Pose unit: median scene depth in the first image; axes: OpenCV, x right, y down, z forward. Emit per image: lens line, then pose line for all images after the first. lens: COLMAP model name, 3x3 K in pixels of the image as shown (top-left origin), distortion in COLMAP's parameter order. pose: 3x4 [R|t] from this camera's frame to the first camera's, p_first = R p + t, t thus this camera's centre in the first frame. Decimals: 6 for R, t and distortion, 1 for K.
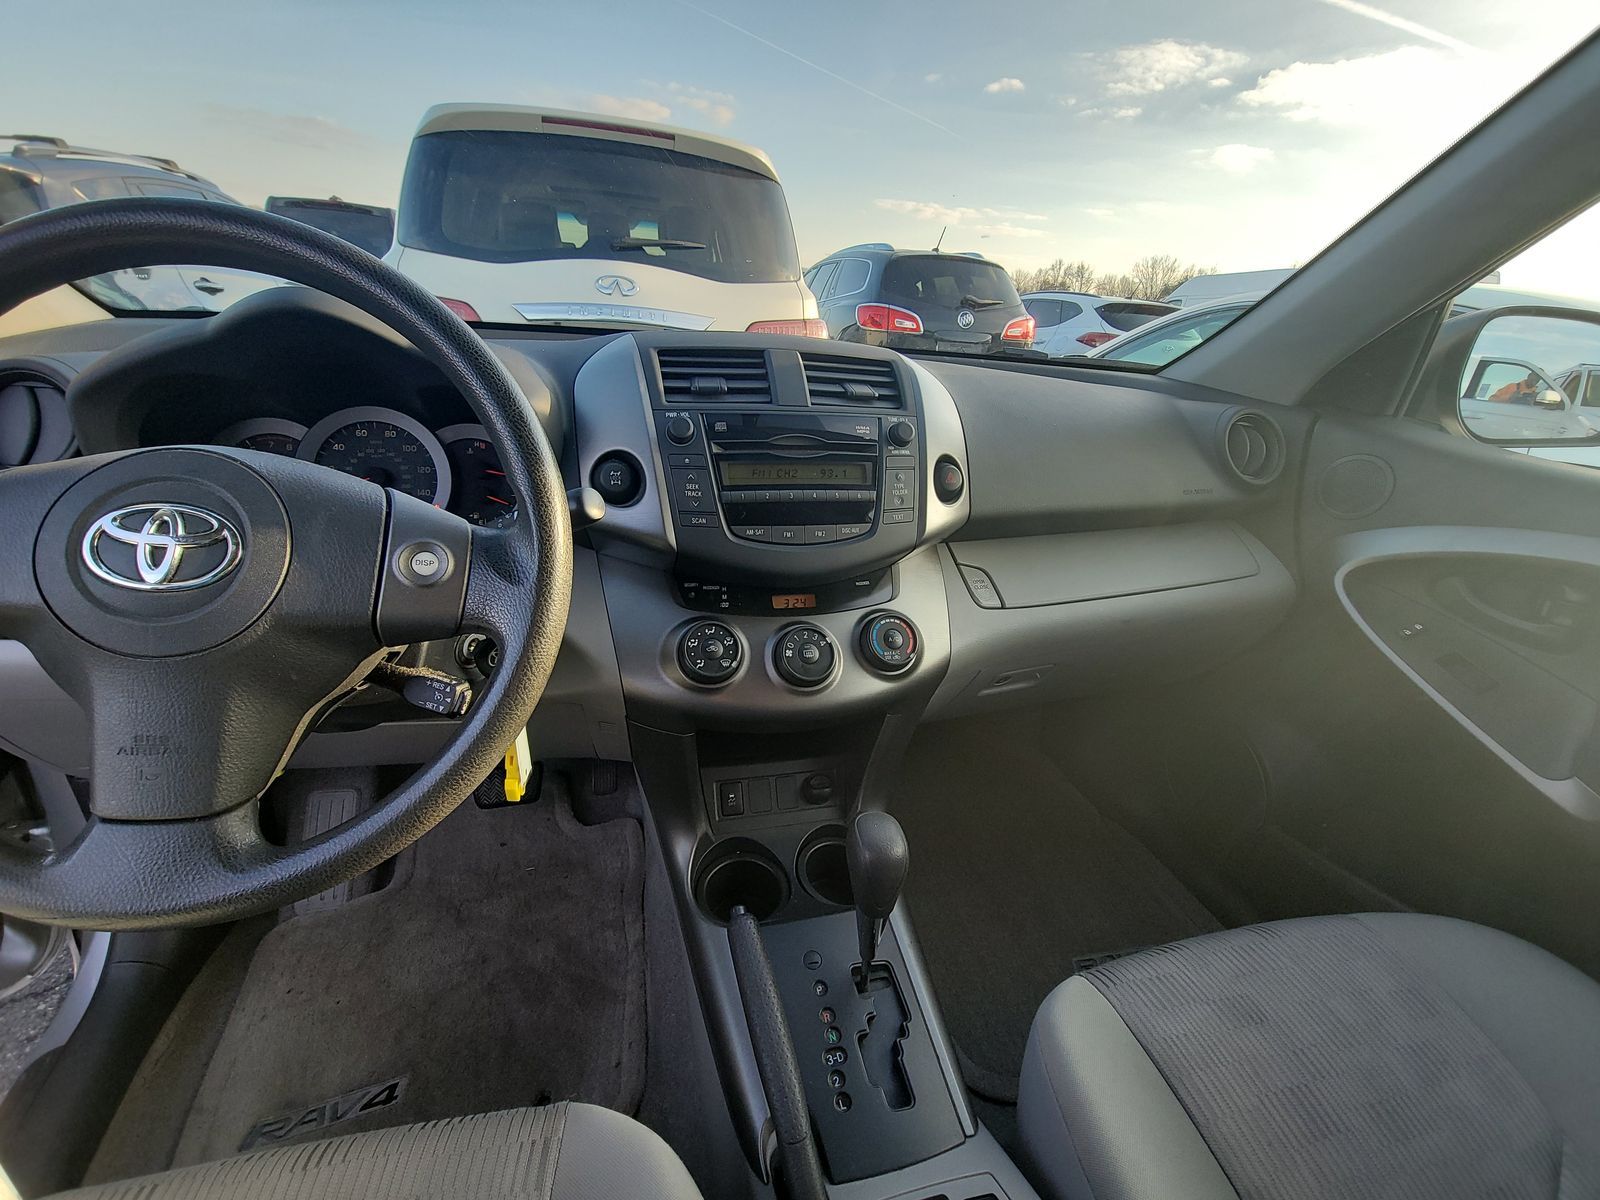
lens RADIAL K [[624.2, 0, 797.8], [0, 624.2, 640.2], [0, 0, 1]] dist [0.014058, 0.000055]
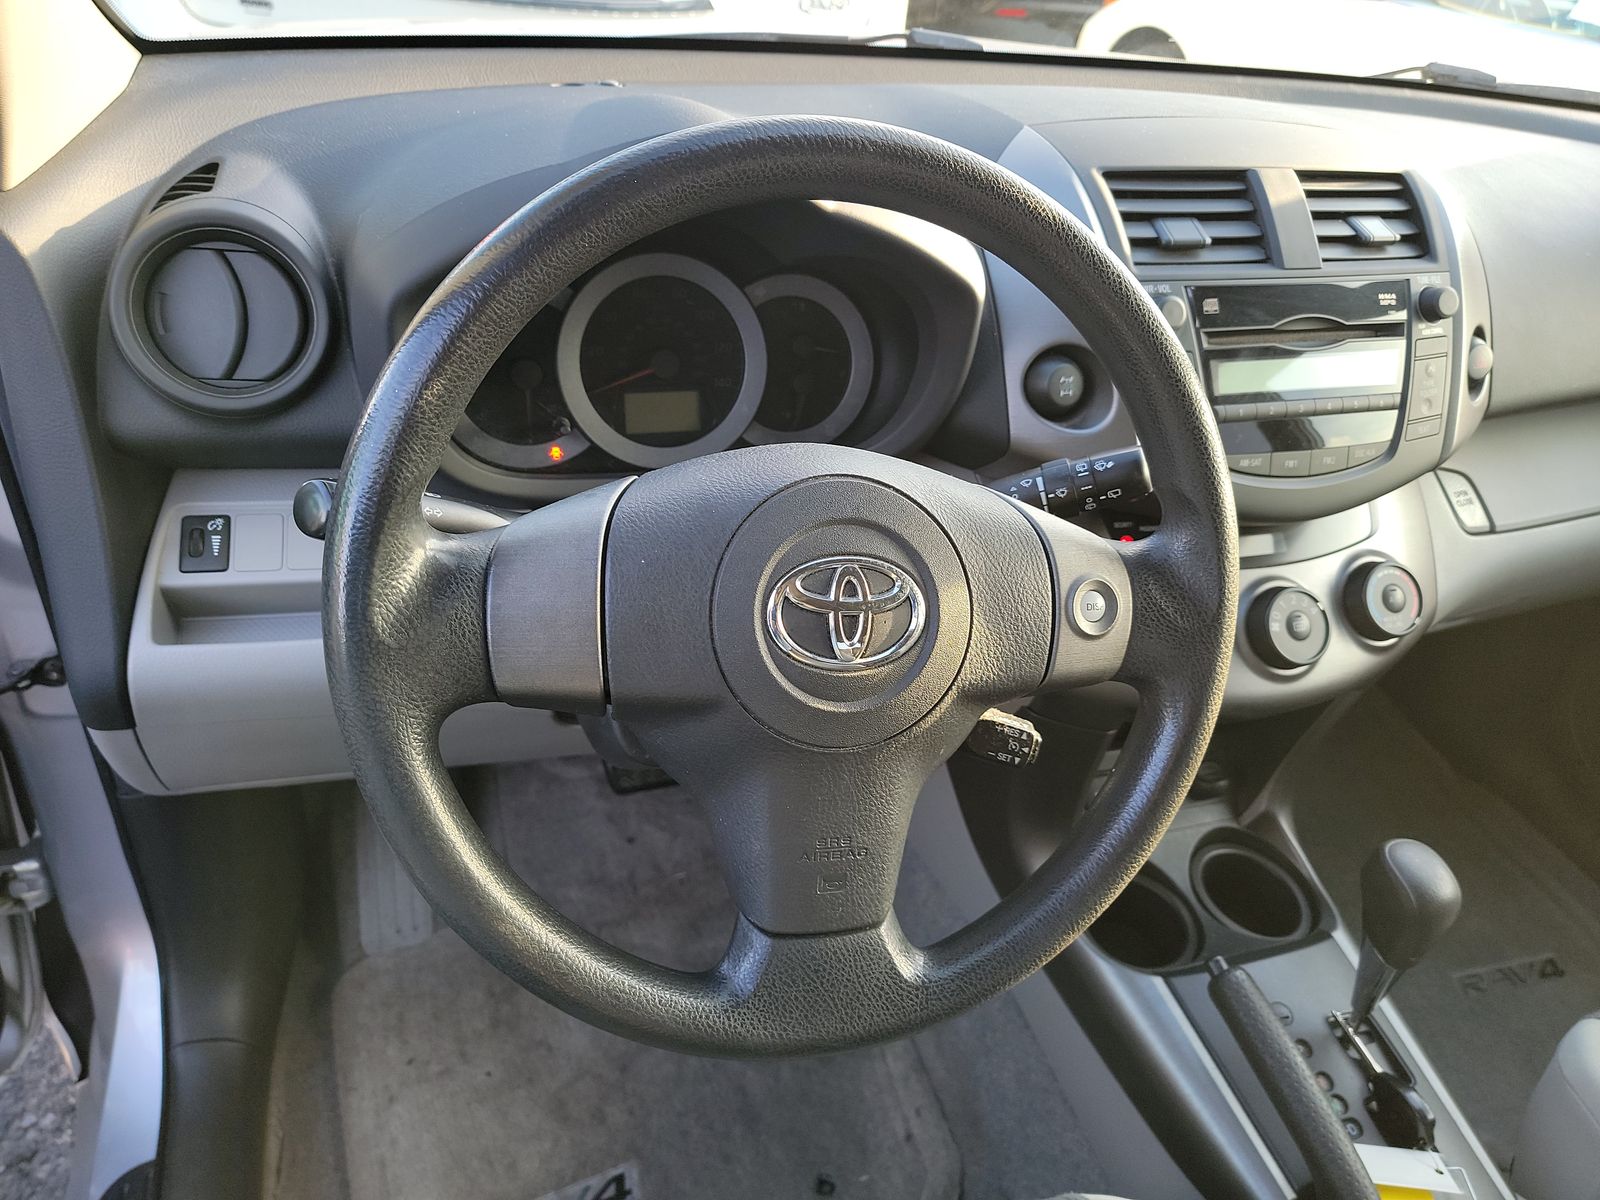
lens RADIAL K [[1095.1, 0, 800.0], [0, 1095.1, 600.0], [0, 0, 1]] dist [0.069574, -0.056525]
pose [[0.996359, -0.009803, 0.084693, -0.629844], [-0.005358, 0.984205, 0.176949, -0.220165], [-0.085090, -0.176758, 0.980569, -0.197799]]
